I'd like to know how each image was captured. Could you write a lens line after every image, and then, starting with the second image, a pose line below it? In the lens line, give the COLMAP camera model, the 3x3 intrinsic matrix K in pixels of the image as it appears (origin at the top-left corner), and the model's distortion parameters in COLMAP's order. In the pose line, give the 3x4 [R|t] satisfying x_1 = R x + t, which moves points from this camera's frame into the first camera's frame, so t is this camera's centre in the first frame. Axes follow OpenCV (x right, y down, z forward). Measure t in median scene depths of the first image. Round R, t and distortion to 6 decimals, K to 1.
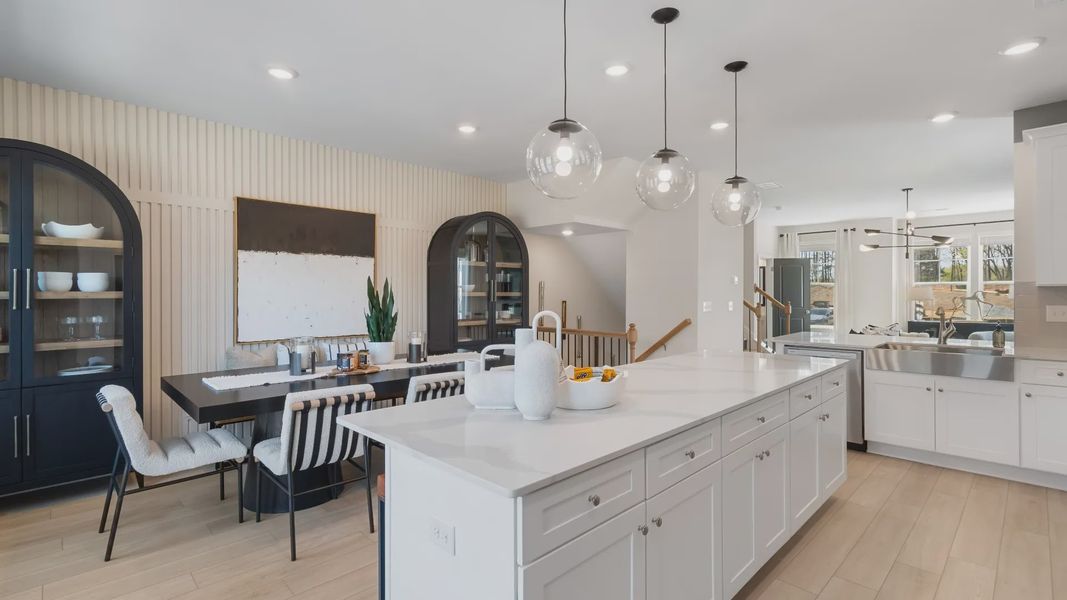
lens RADIAL K [[490.3, 0, 546.2], [0, 490.3, 295.3], [0, 0, 1]] dist [0.005178, 0.000350]
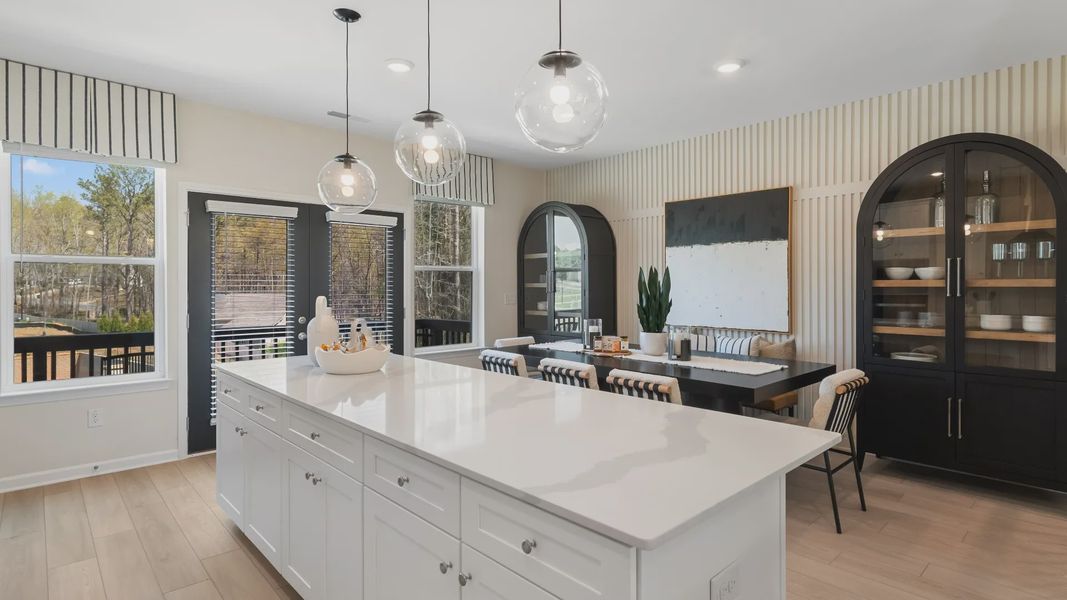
lens RADIAL K [[570.7, 0, 539.8], [0, 570.7, 301.9], [0, 0, 1]] dist [0.004268, -0.000159]
pose [[-0.052064, 0.030781, -0.998169, 0.508750], [0.002616, 0.999526, 0.030686, -0.001952], [0.998640, -0.001014, -0.052120, 0.503172]]
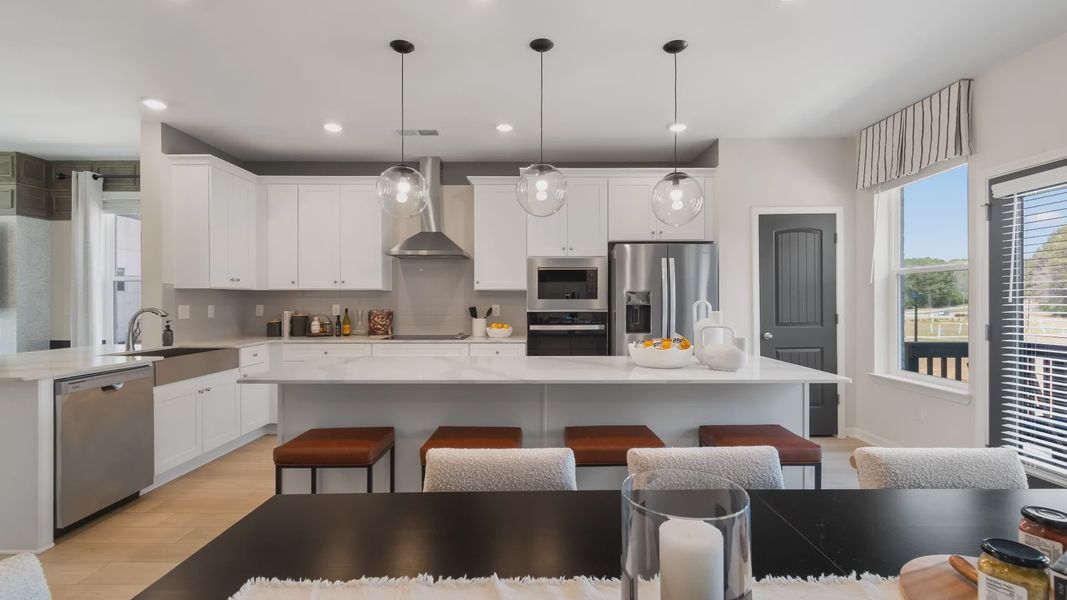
lens RADIAL K [[473.3, 0, 533.5], [0, 473.3, 300.0], [0, 0, 1]] dist [0.001733, 0.000210]
pose [[-0.698775, 0.005652, 0.715319, -0.217363], [0.003402, 0.999984, -0.004578, 0.010126], [-0.715333, -0.000765, -0.698783, 0.735942]]
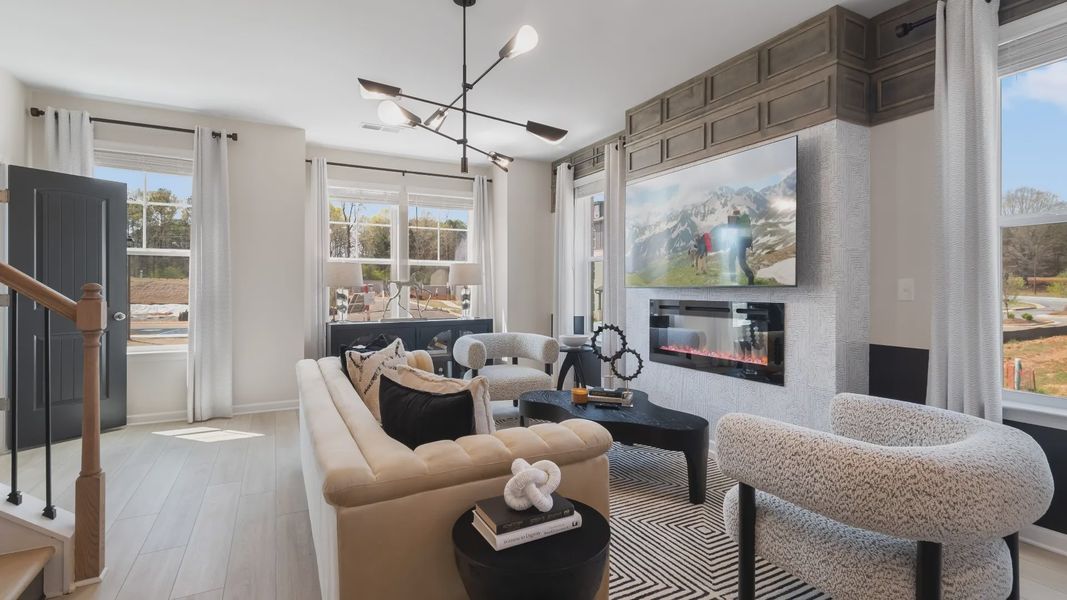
lens RADIAL K [[499.2, 0, 537.9], [0, 499.2, 287.5], [0, 0, 1]] dist [0.001891, 0.000529]
pose [[0.306852, 0.004413, 0.951747, 0.415855], [0.000941, 0.999987, -0.004940, 0.021383], [-0.951757, 0.002412, 0.306844, 0.921684]]
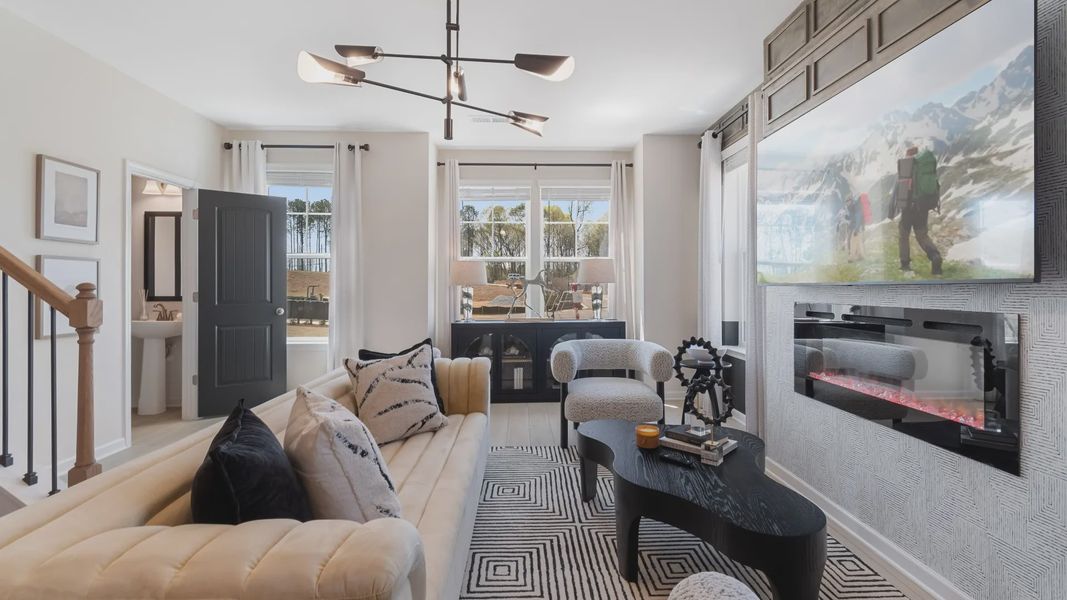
lens RADIAL K [[481.7, 0, 533.8], [0, 481.7, 281.3], [0, 0, 1]] dist [0.001930, -0.000166]
pose [[0.695620, 0.010754, 0.718329, 0.623079], [0.001197, 0.999869, -0.016128, 0.022012], [-0.718409, 0.012079, 0.695516, 0.844306]]
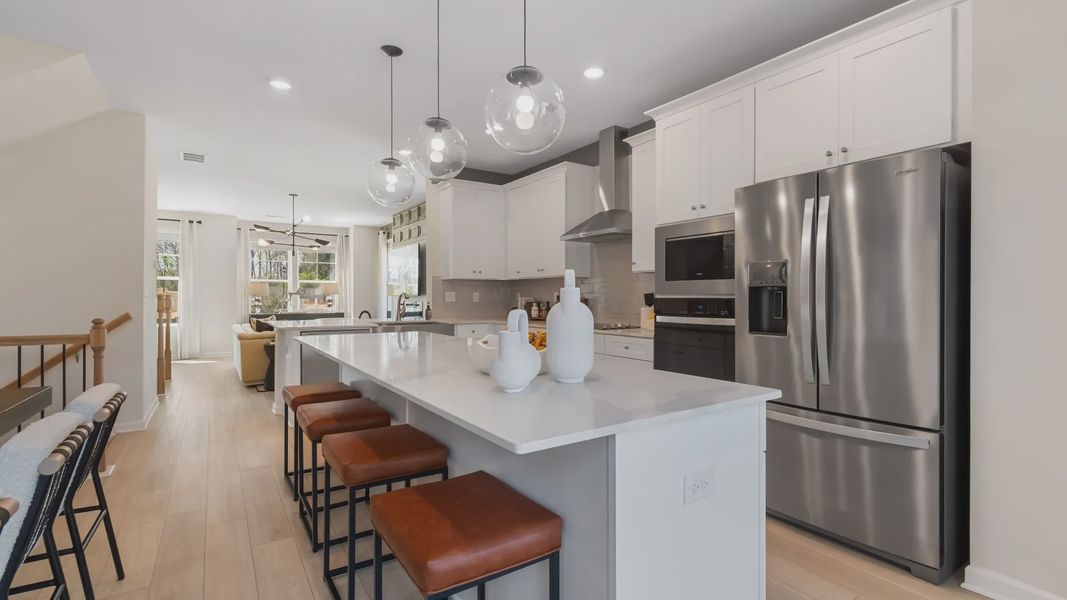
lens RADIAL K [[481.2, 0, 533.5], [0, 481.2, 300.0], [0, 0, 1]] dist [0.003918, 0.000048]
pose [[0.205759, -0.003964, 0.978595, -0.273922], [-0.000129, 0.999992, 0.004078, 0.025157], [-0.978603, -0.000966, 0.205757, 0.254544]]
